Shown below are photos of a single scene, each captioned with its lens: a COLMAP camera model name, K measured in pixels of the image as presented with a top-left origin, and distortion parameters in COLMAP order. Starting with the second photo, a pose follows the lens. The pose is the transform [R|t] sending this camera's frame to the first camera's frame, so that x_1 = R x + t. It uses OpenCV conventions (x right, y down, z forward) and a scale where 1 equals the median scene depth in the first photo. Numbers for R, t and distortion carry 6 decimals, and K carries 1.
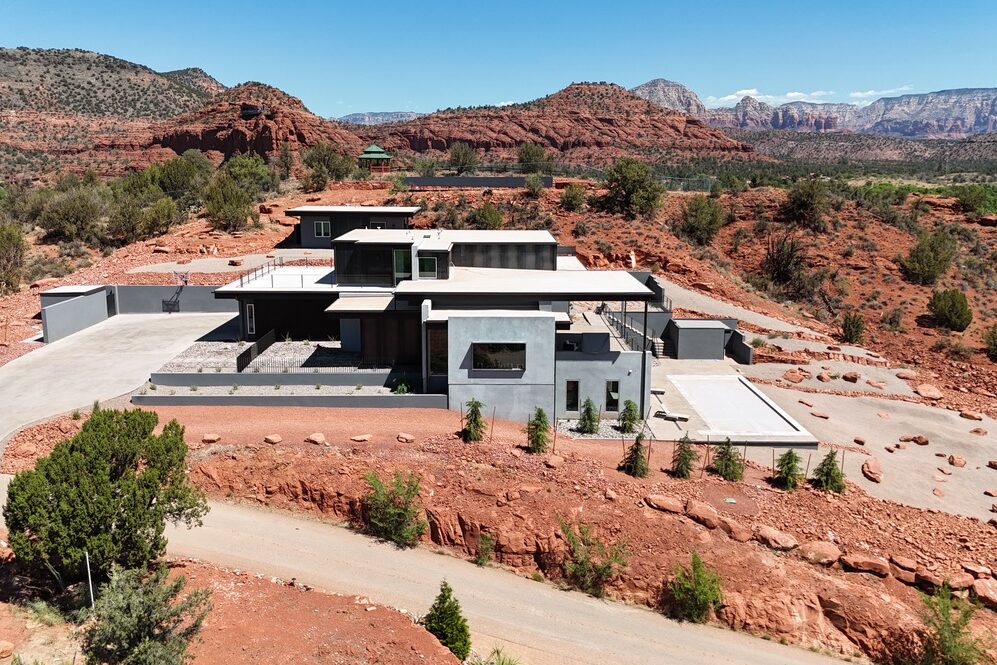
lens RADIAL K [[827.4, 0, 498.2], [0, 827.4, 333.3], [0, 0, 1]] dist [-0.000290, 0.000078]
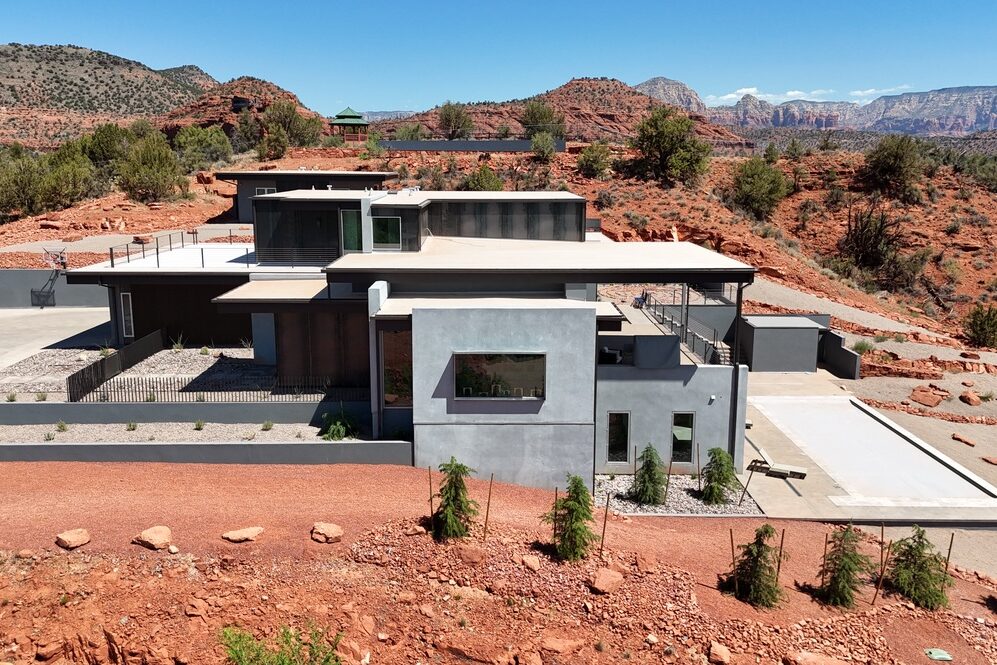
lens RADIAL K [[827.4, 0, 498.1], [0, 827.4, 331.3], [0, 0, 1]] dist [-0.000290, 0.000078]
pose [[0.999998, -0.001886, -0.000022, -0.000031], [0.001886, 0.999996, -0.002056, -0.002151], [0.000026, 0.002056, 0.999998, 0.316738]]
